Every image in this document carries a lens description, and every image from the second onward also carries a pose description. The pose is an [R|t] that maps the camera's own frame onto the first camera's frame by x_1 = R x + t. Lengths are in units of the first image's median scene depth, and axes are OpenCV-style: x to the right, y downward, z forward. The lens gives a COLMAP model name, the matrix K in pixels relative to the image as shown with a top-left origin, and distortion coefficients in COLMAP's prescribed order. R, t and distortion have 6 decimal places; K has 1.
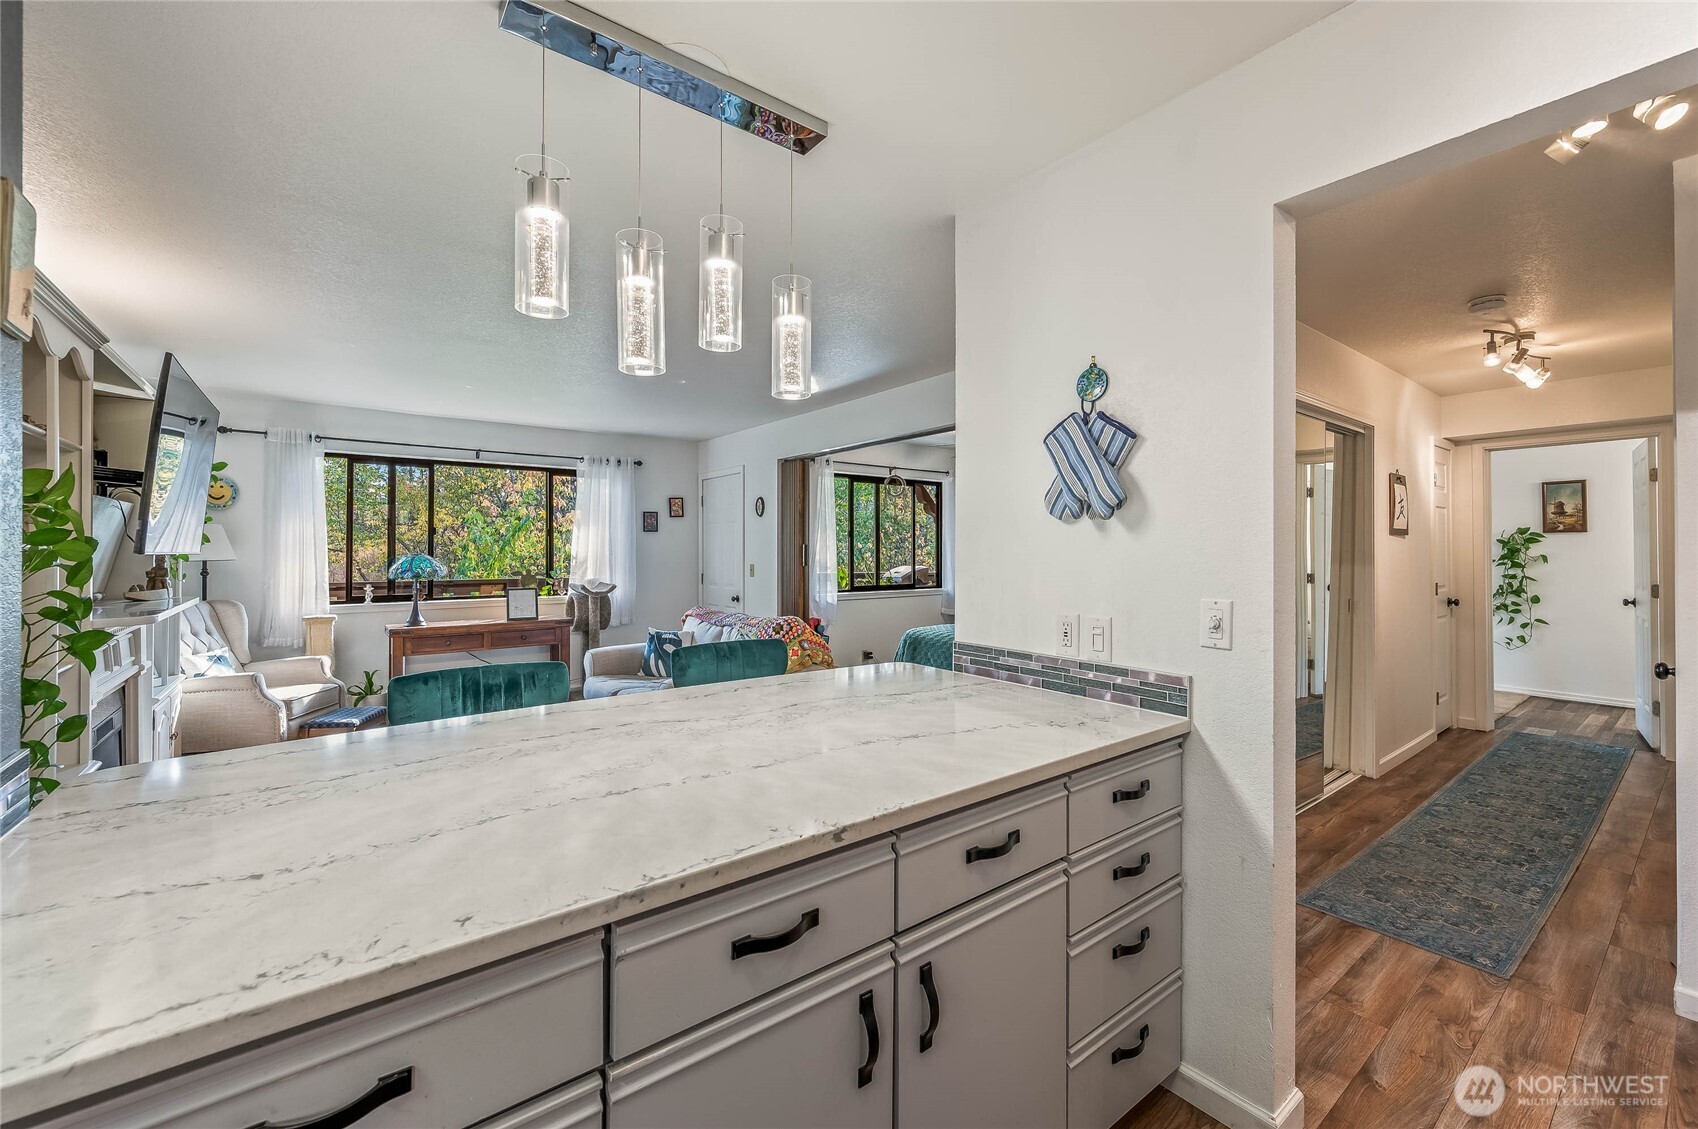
lens RADIAL K [[675.1, 0, 852.1], [0, 675.1, 553.6], [0, 0, 1]] dist [0.000745, 0.000363]
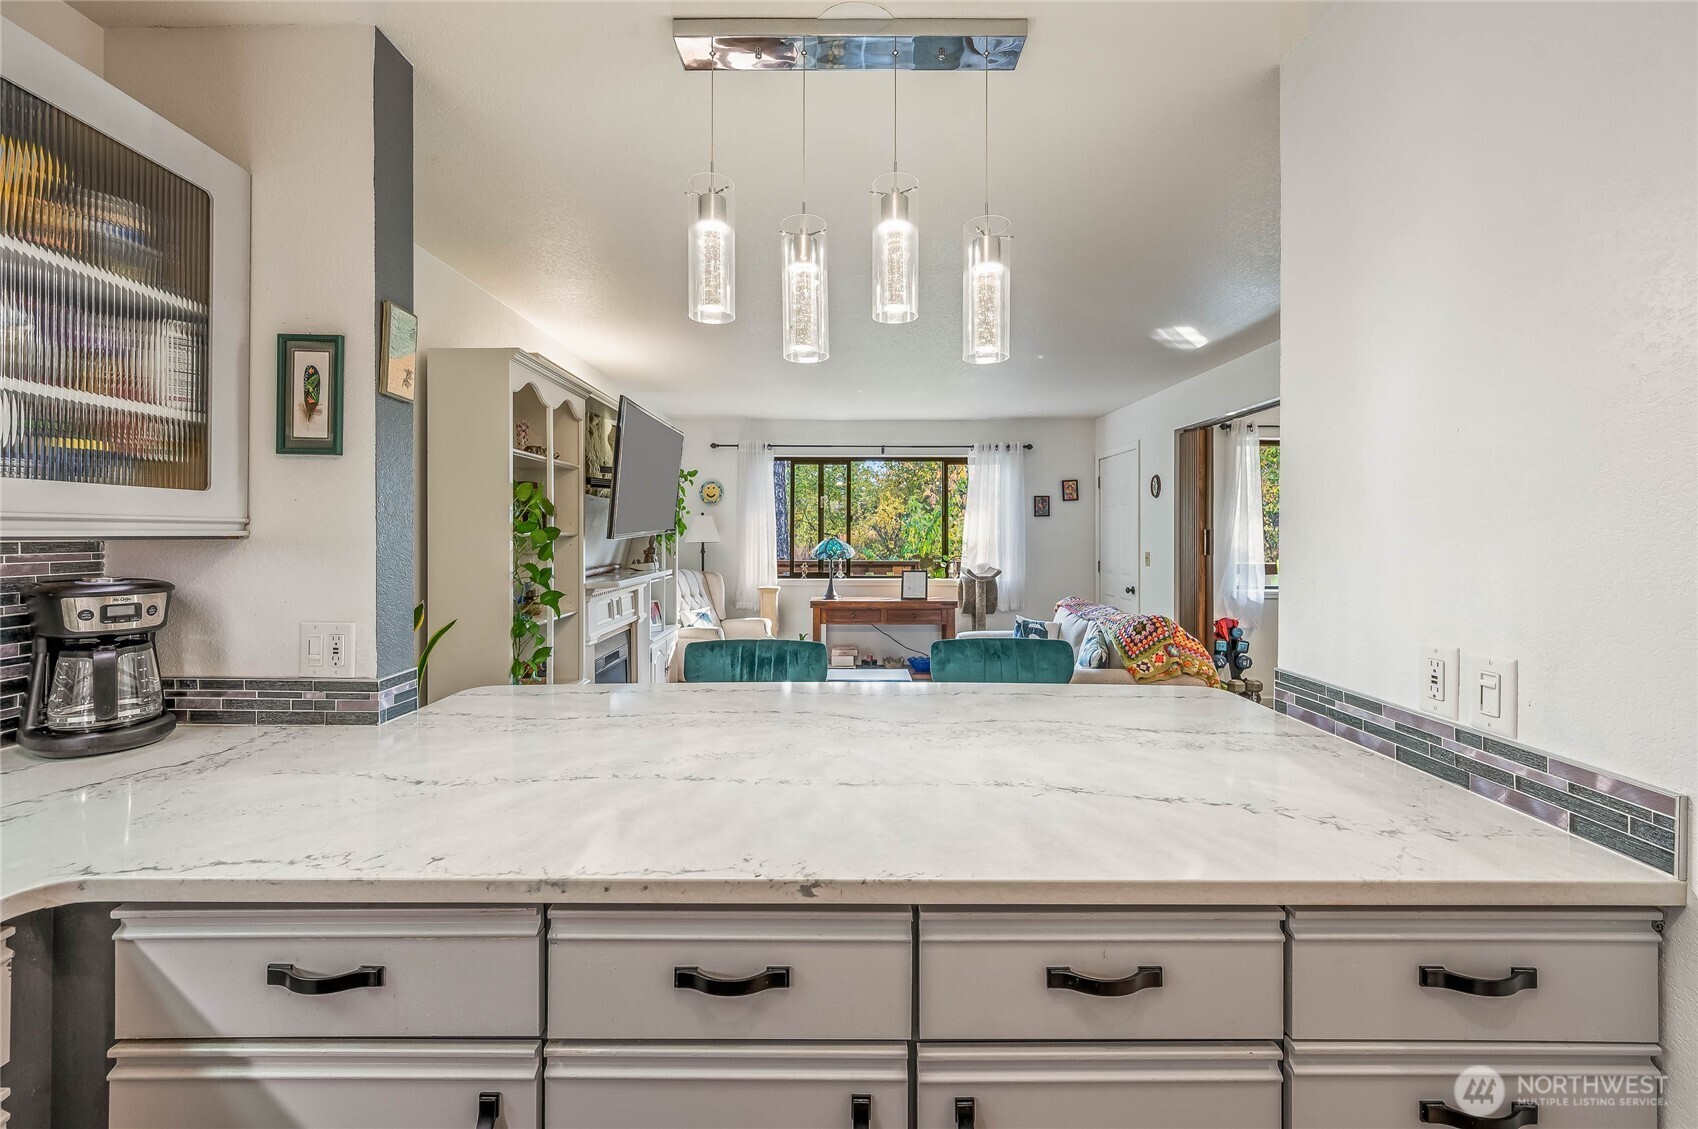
lens RADIAL K [[681.9, 0, 846.8], [0, 681.9, 541.1], [0, 0, 1]] dist [-0.000203, 0.000584]
pose [[0.795948, 0.008038, -0.605312, 0.238656], [-0.005183, 0.999966, 0.006463, -0.006224], [0.605343, -0.002007, 0.795962, 0.168490]]
